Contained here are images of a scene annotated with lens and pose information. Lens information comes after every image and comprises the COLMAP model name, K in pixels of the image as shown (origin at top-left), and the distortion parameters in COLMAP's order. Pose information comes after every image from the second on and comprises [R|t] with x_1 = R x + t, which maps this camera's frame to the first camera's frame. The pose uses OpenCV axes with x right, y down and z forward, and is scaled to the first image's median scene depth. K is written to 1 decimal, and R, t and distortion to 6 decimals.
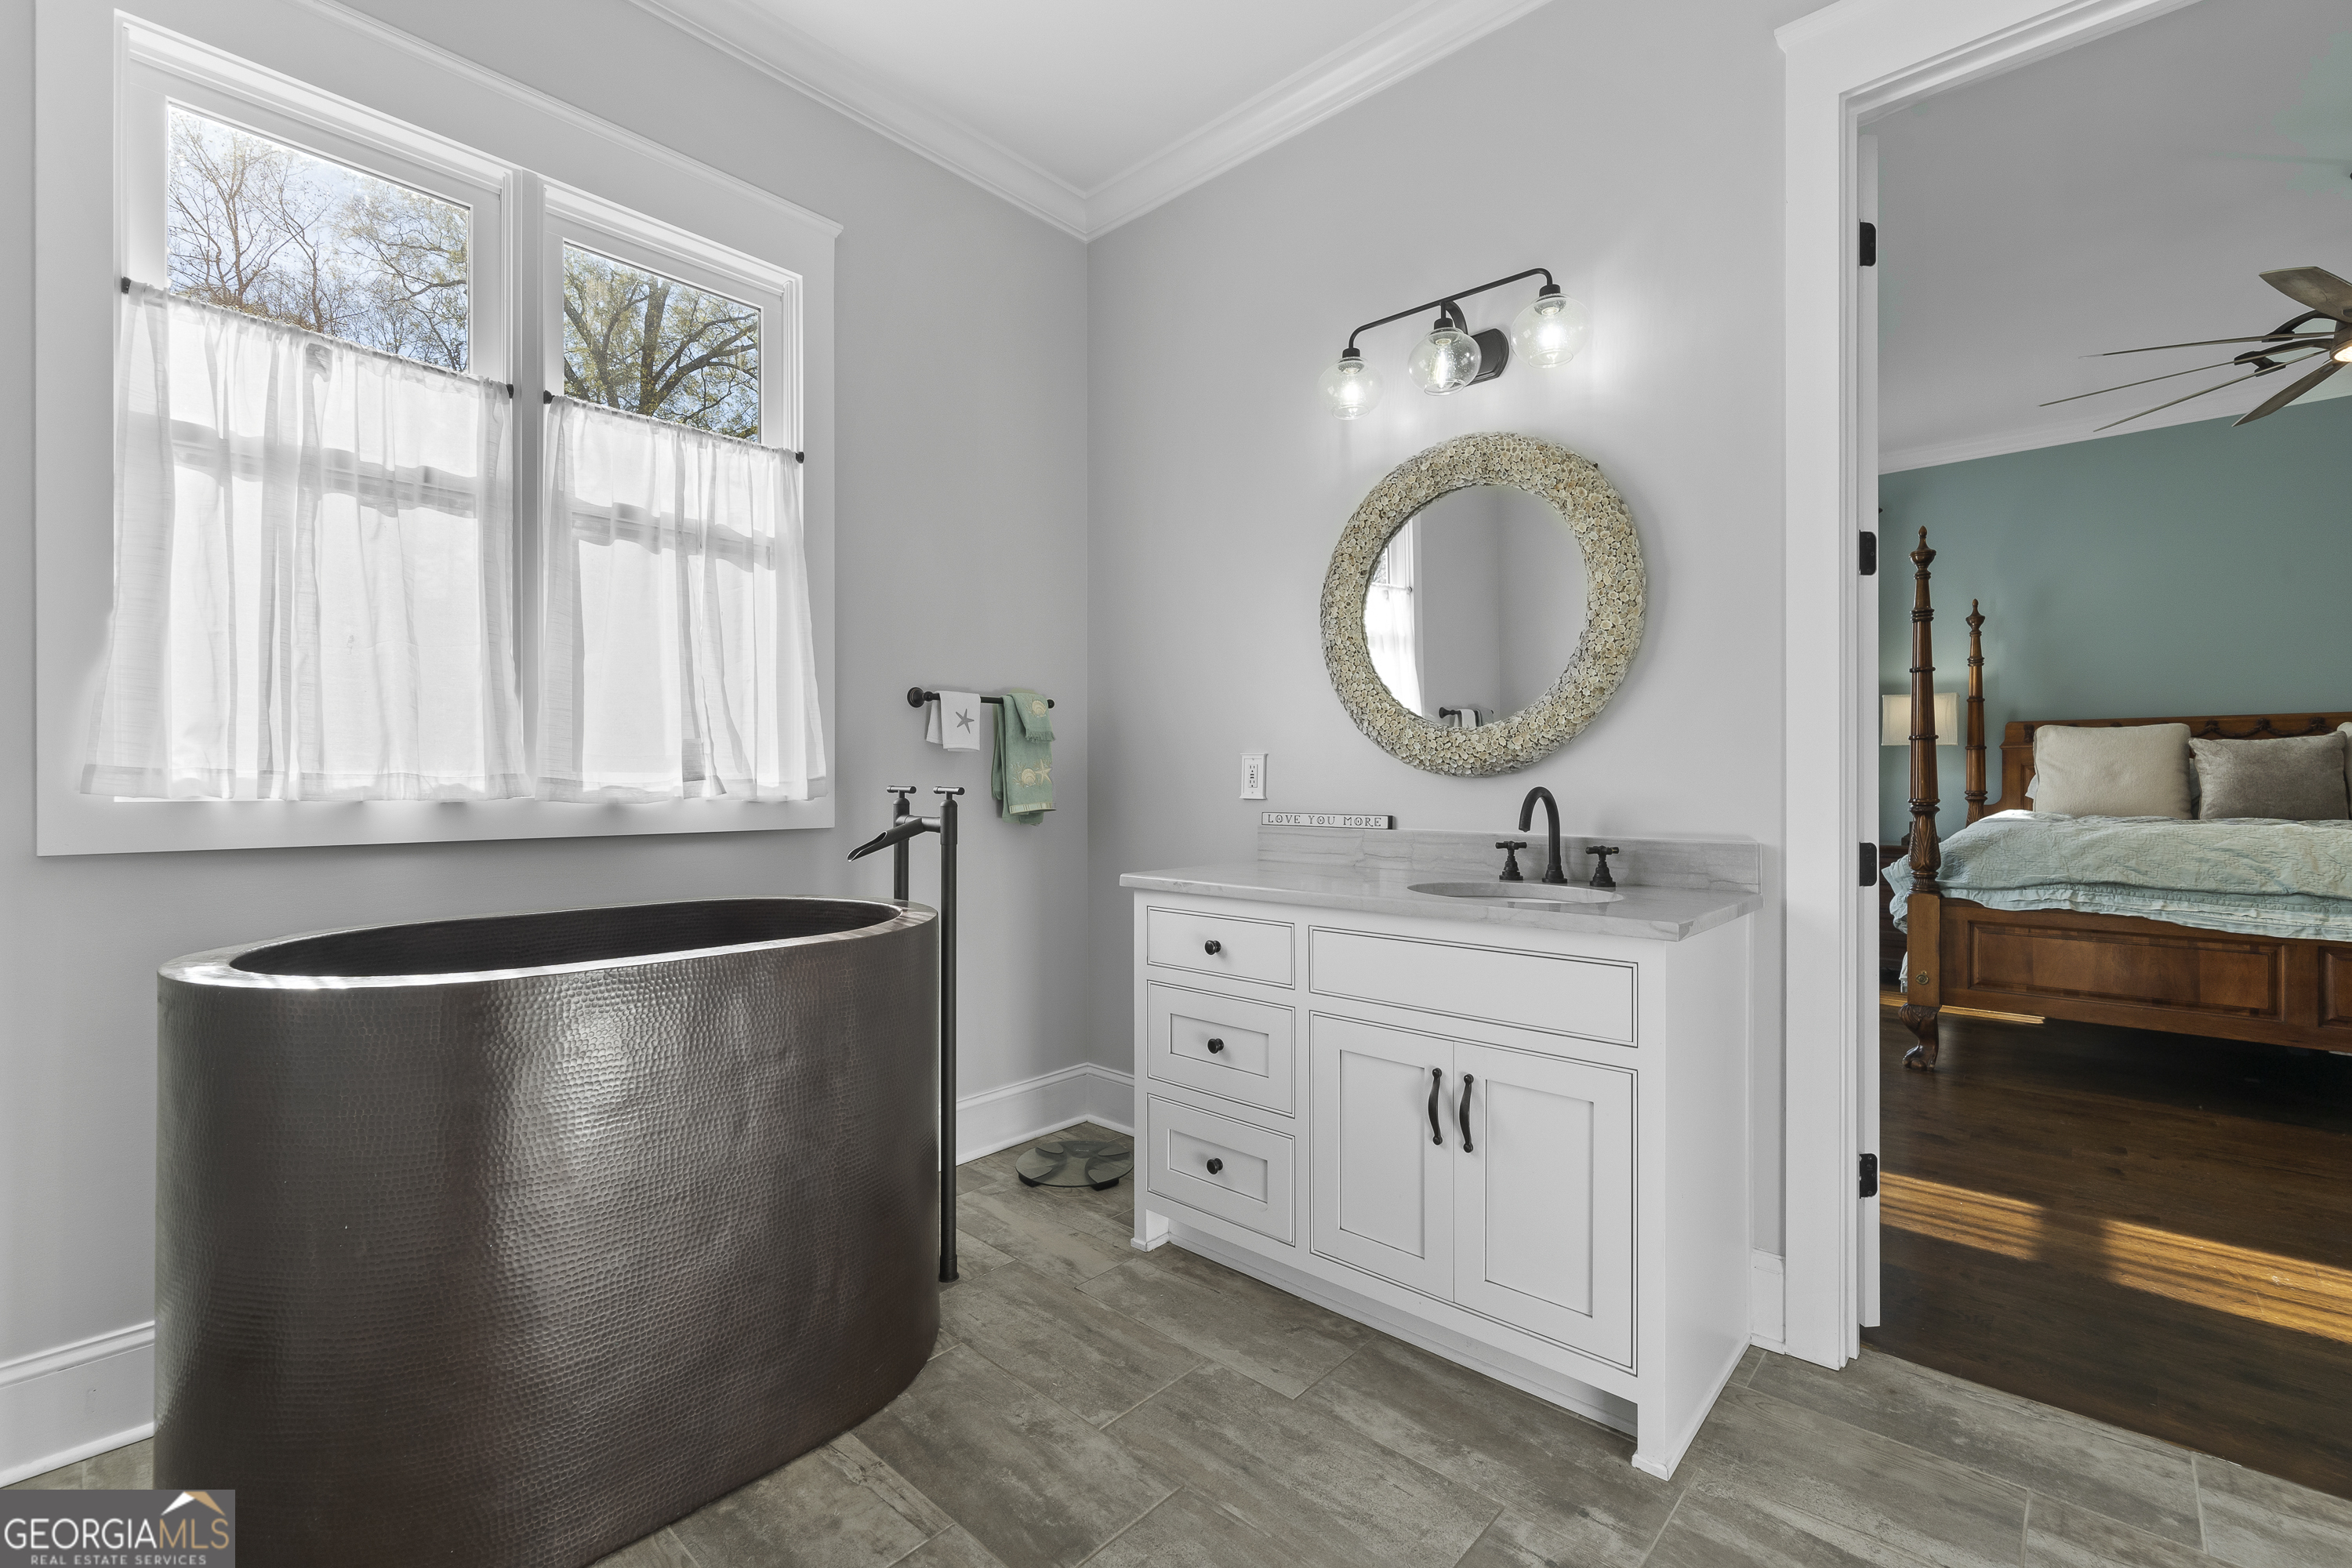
lens RADIAL K [[964.3, 0, 1172.3], [0, 964.3, 783.7], [0, 0, 1]] dist [-0.002047, 0.000175]
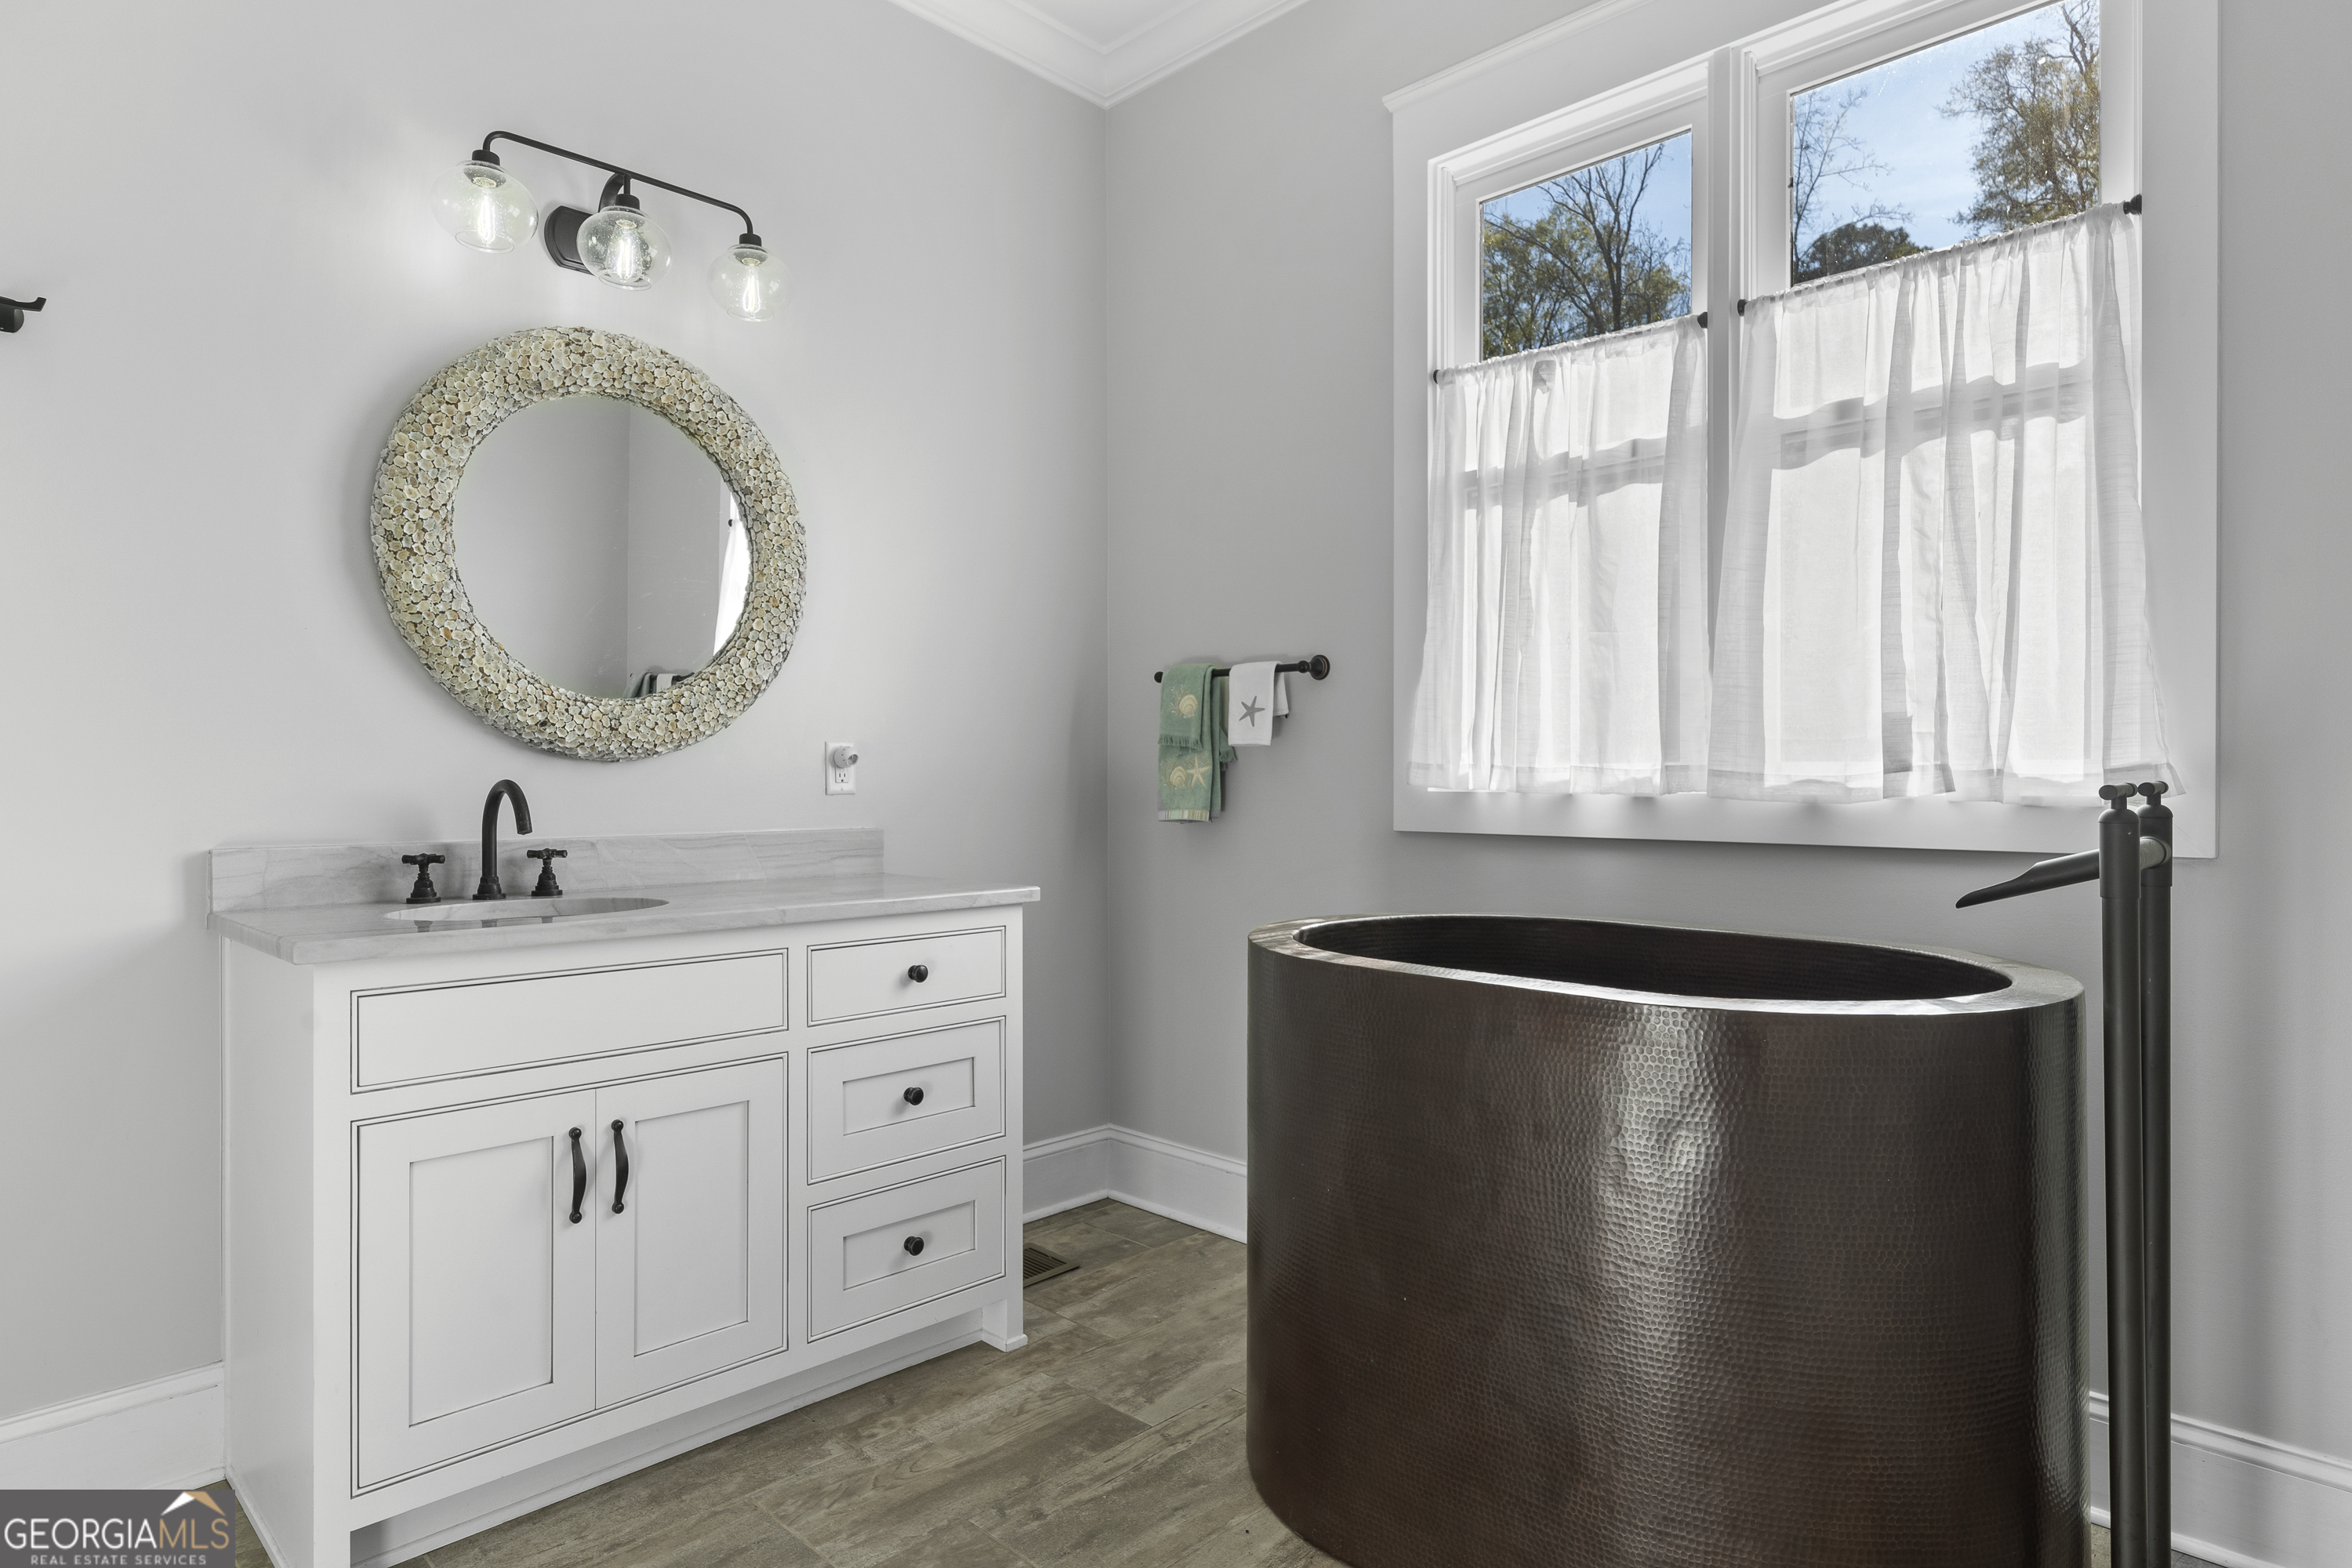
lens RADIAL K [[1335.4, 0, 1174.4], [0, 1335.4, 783.0], [0, 0, 1]] dist [-0.002584, -0.000635]
pose [[-0.017226, 0.004053, -0.999843, 0.531348], [0.000961, 0.999991, 0.004037, 0.000201], [0.999851, -0.000891, -0.017229, 0.568212]]
